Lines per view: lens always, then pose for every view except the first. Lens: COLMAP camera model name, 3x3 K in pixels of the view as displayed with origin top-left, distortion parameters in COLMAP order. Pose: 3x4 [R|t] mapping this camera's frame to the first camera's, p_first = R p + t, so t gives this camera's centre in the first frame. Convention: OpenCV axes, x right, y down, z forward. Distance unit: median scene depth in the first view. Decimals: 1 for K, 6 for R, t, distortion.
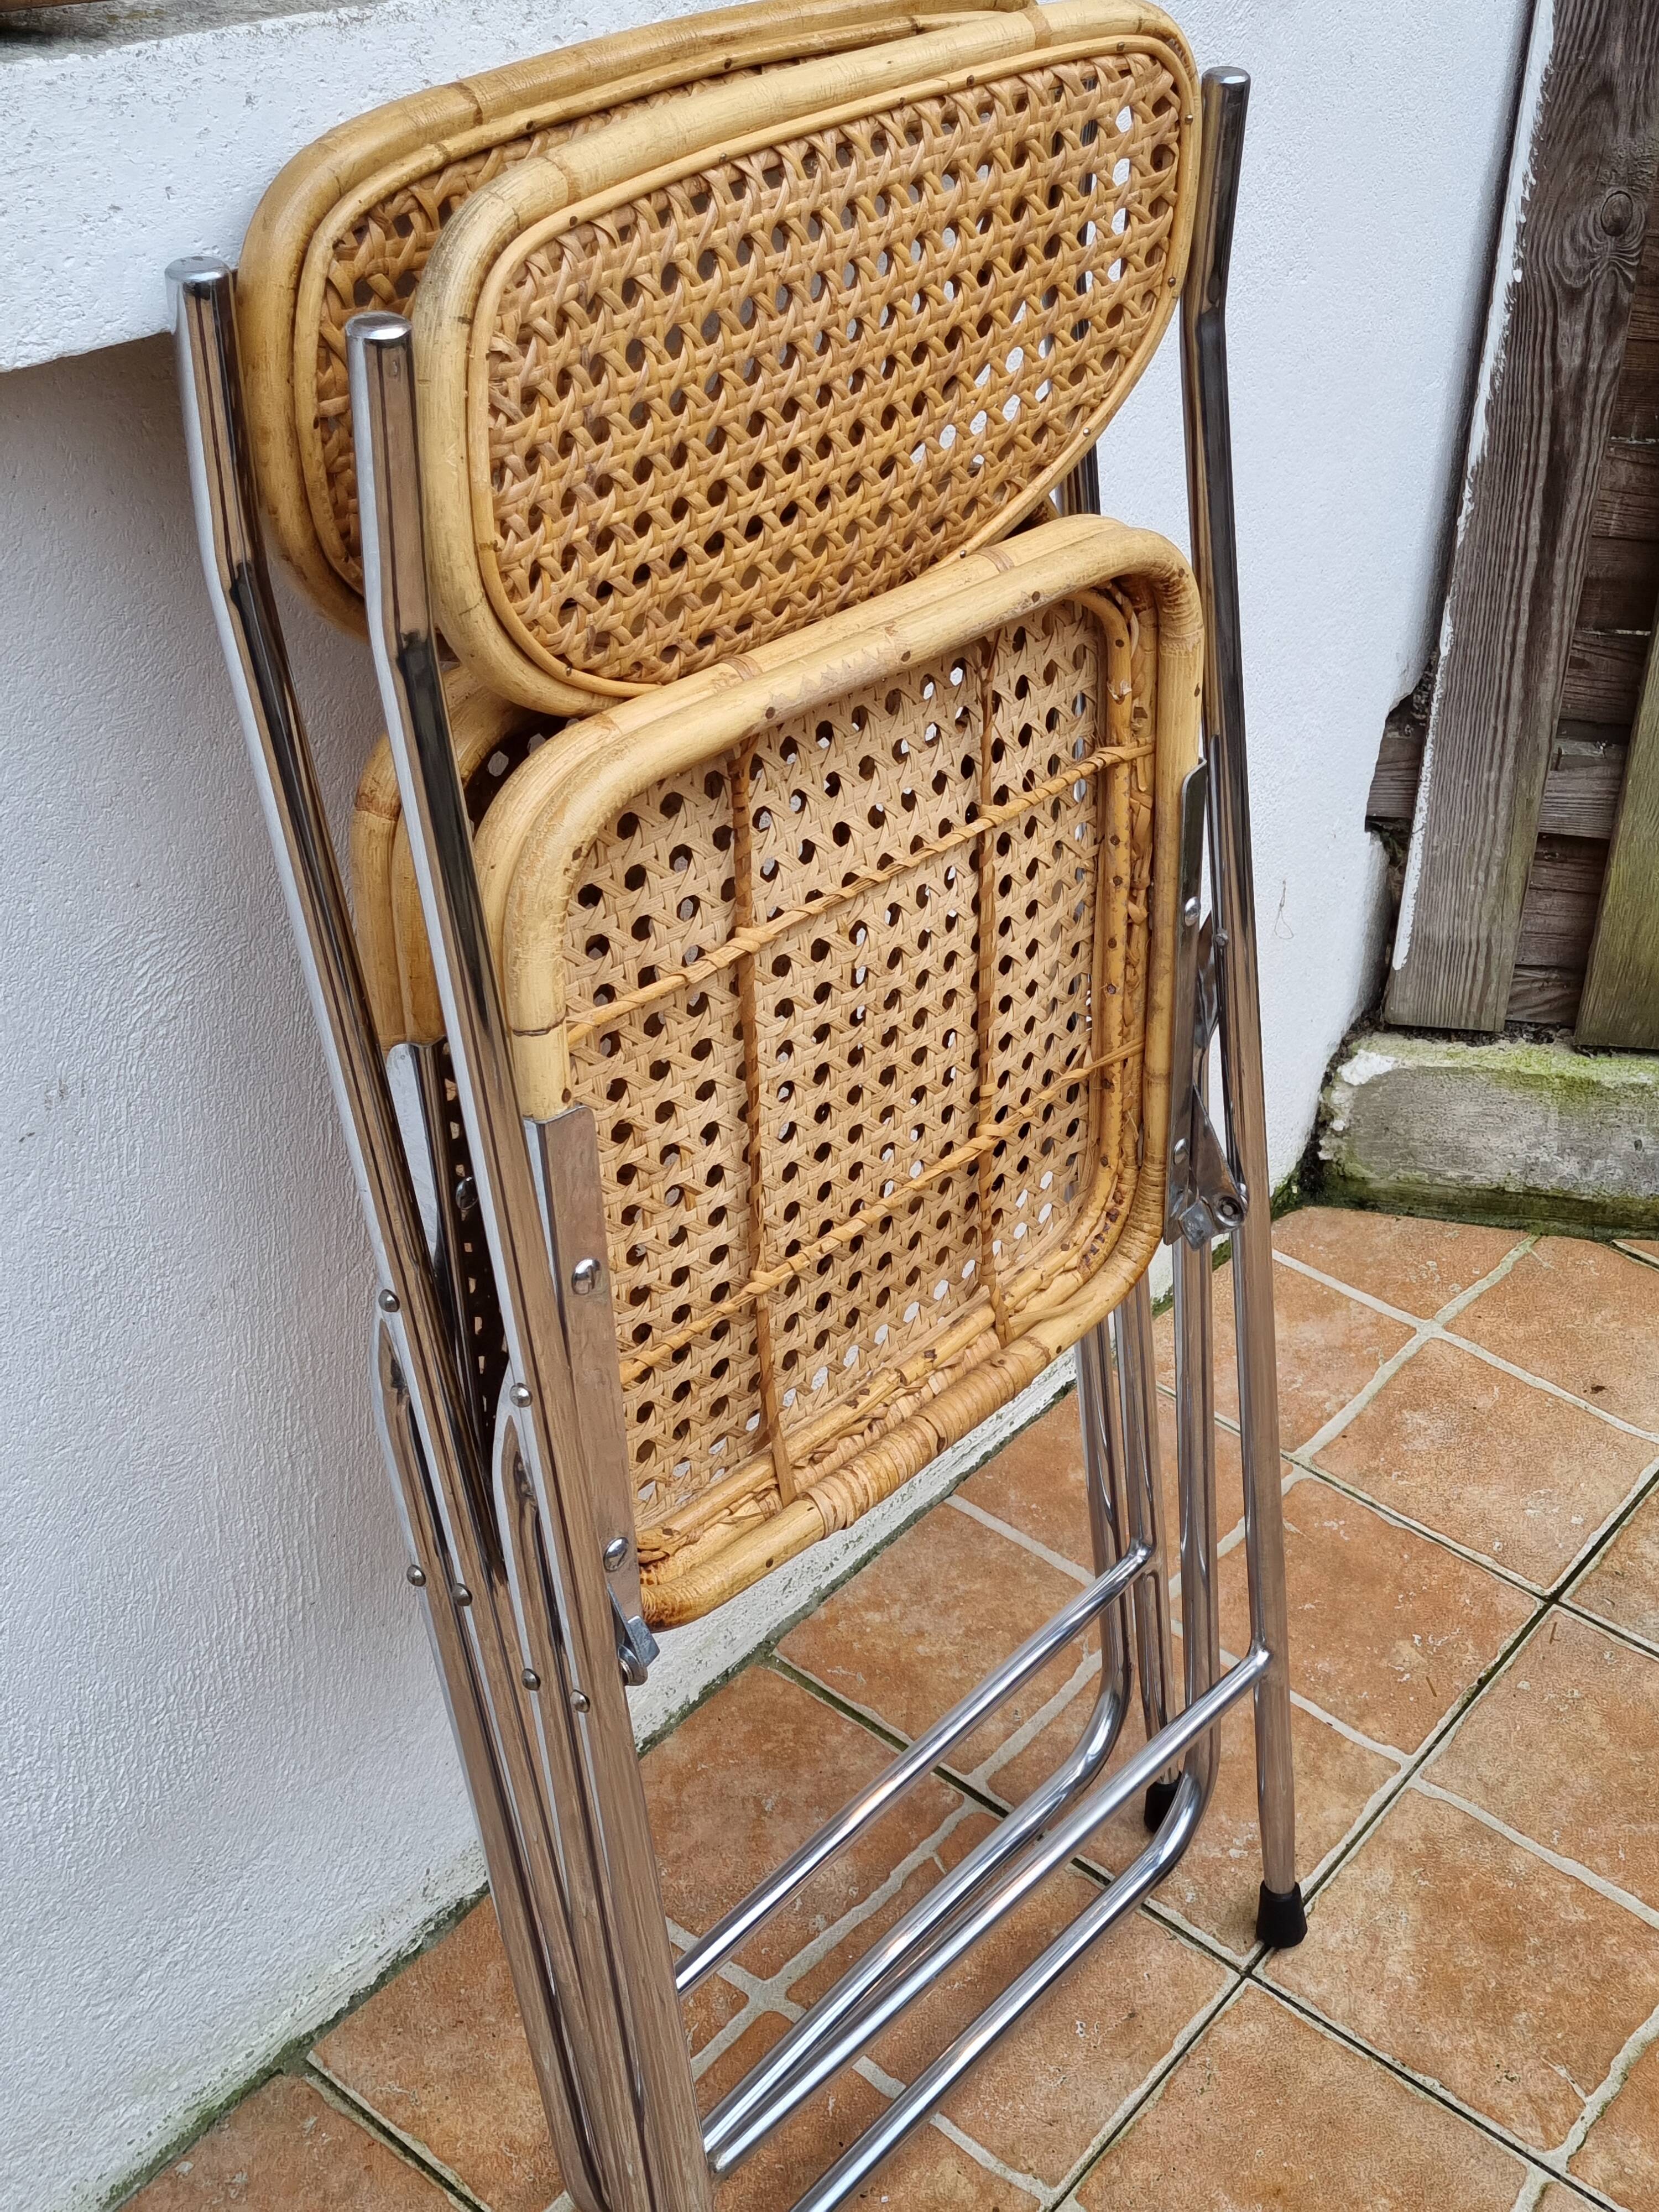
lens RADIAL K [[2615.3, 0, 865.8], [0, 2615.3, 1115.6], [0, 0, 1]] dist [0.040360, 0.000000]
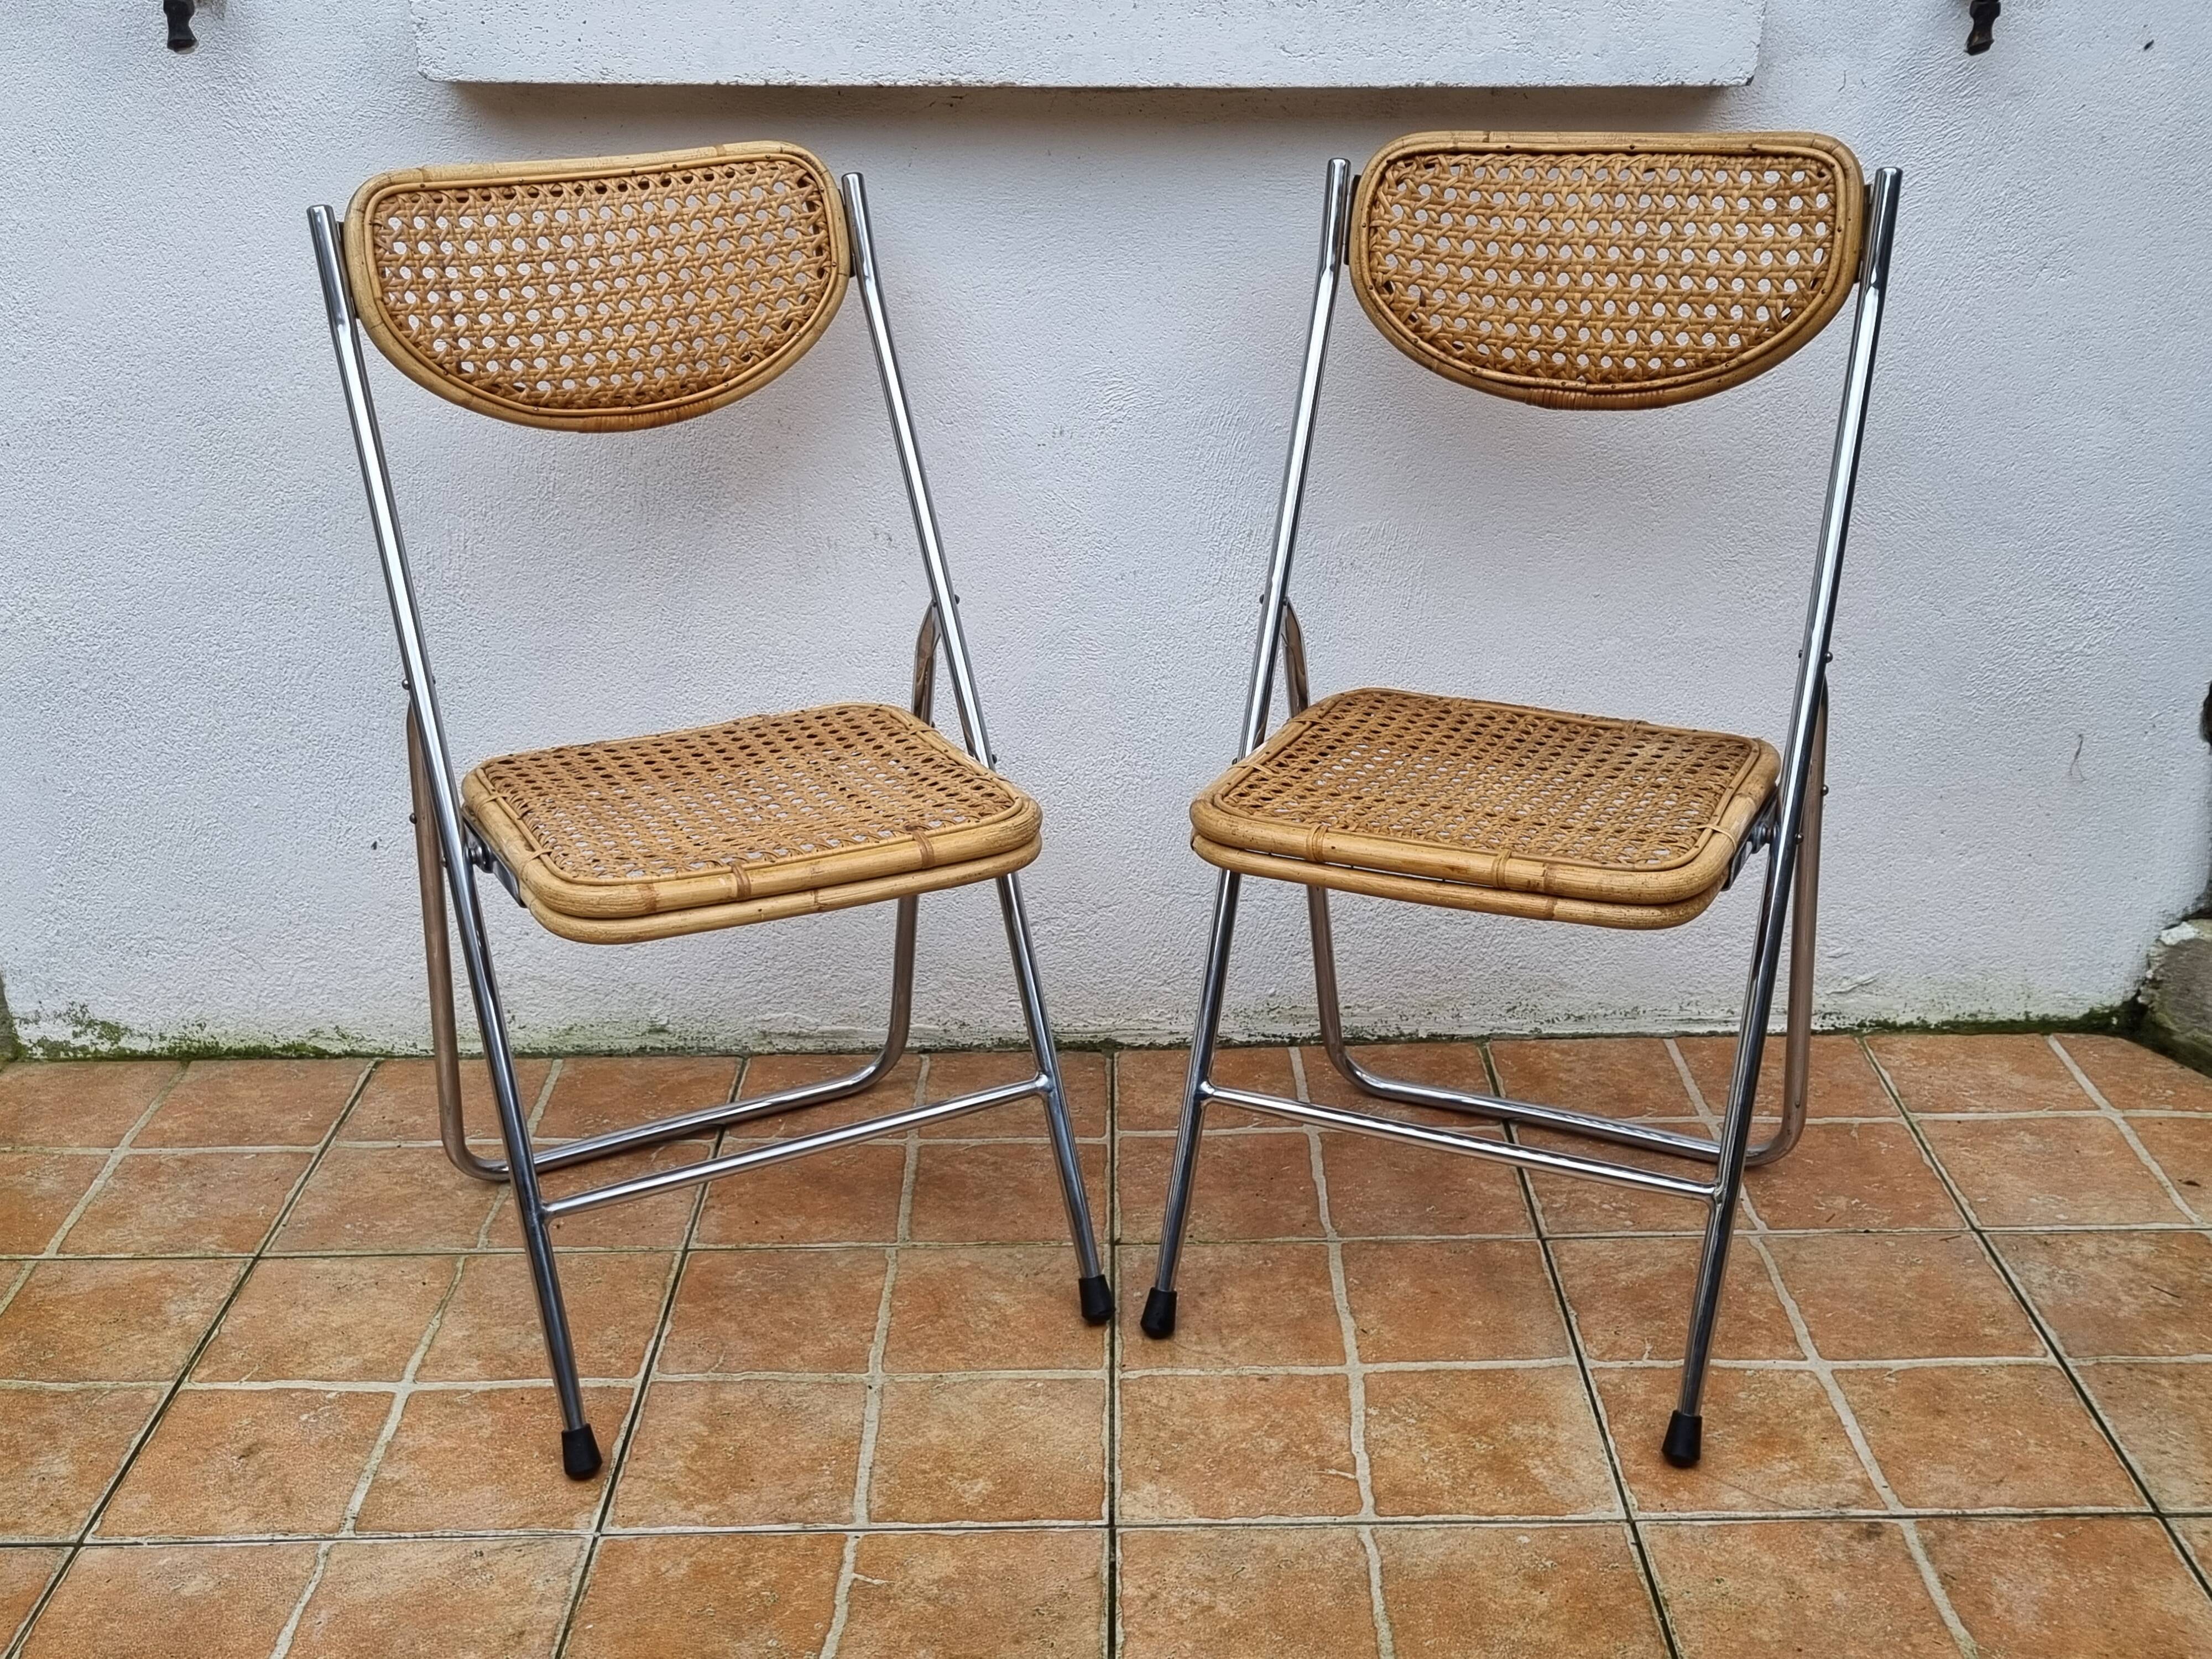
lens RADIAL K [[2314.1, 0, 1095.0], [0, 2314.1, 826.9], [0, 0, 1]] dist [0.035107, 0.000000]
pose [[0.621560, 0.250292, -0.742305, 0.752349], [-0.411171, 0.910800, -0.037184, 0.210594], [0.666784, 0.328326, 0.669030, -0.145128]]
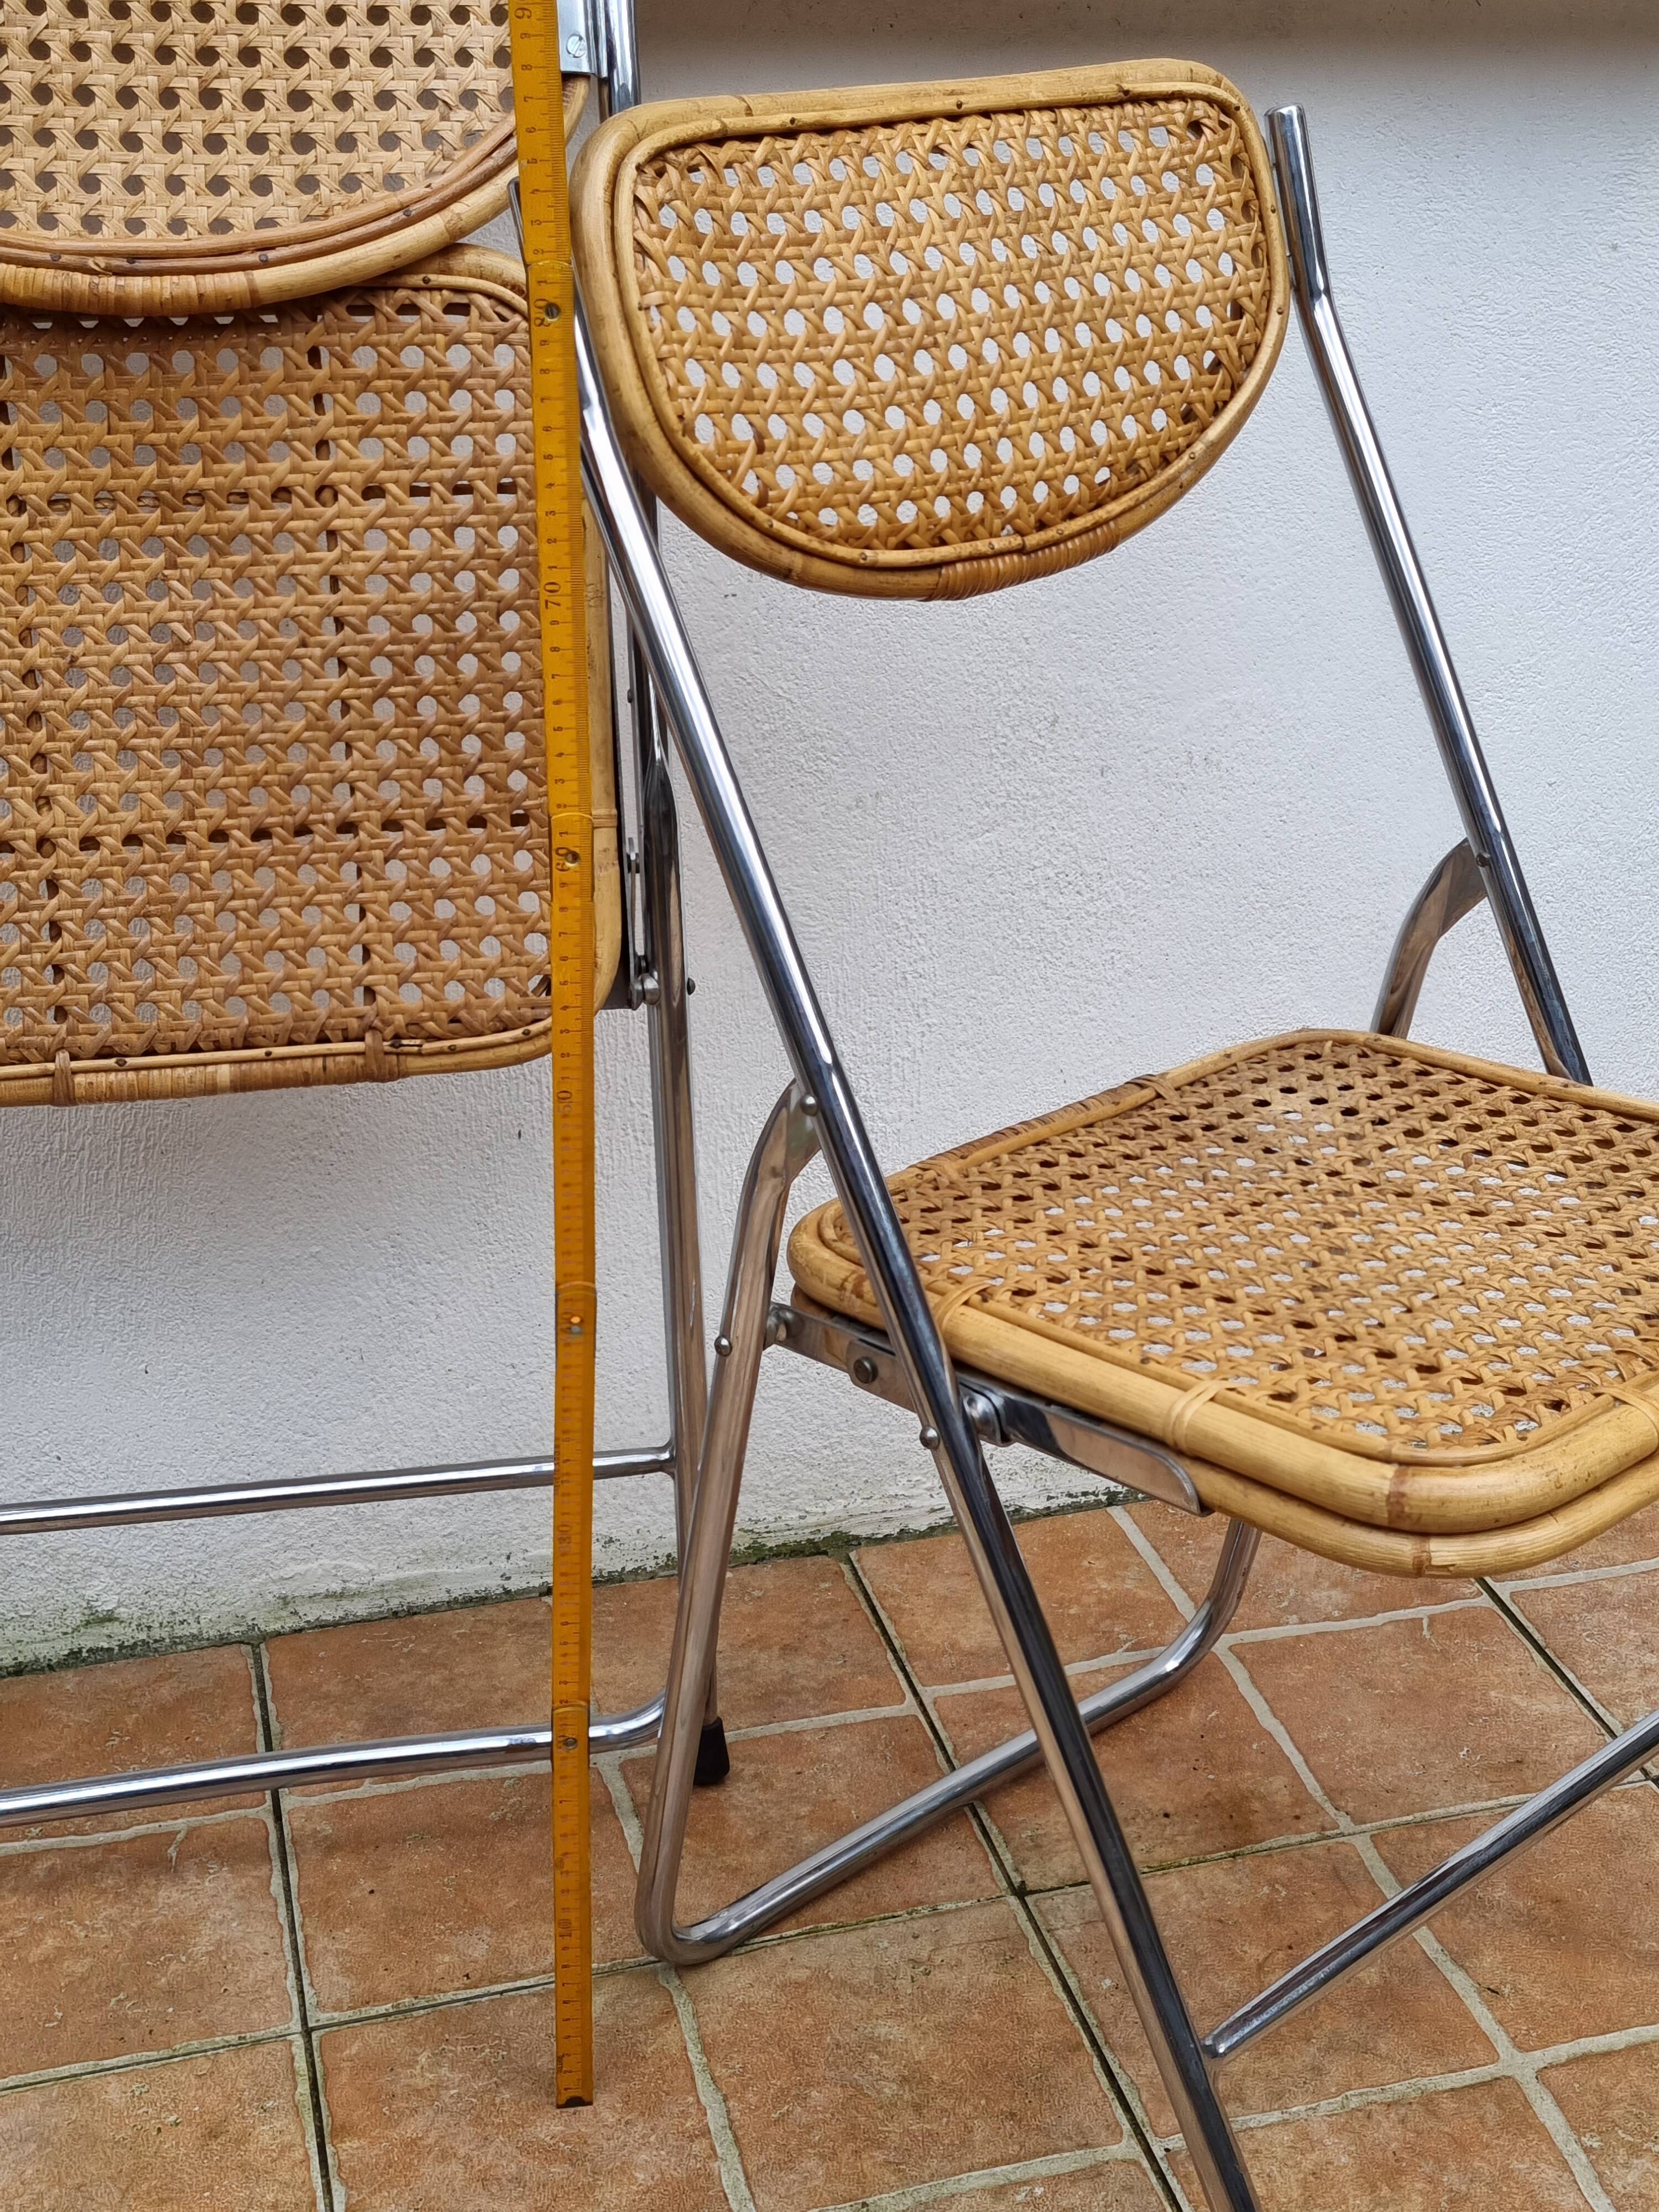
lens RADIAL K [[2826.2, 0, 858.9], [0, 2826.2, 1128.0], [0, 0, 1]] dist [0.050770, 0.000000]
pose [[0.810606, 0.188182, -0.554532, 0.364894], [-0.300878, 0.946246, -0.118708, 0.248173], [0.502385, 0.263072, 0.823652, -0.095823]]
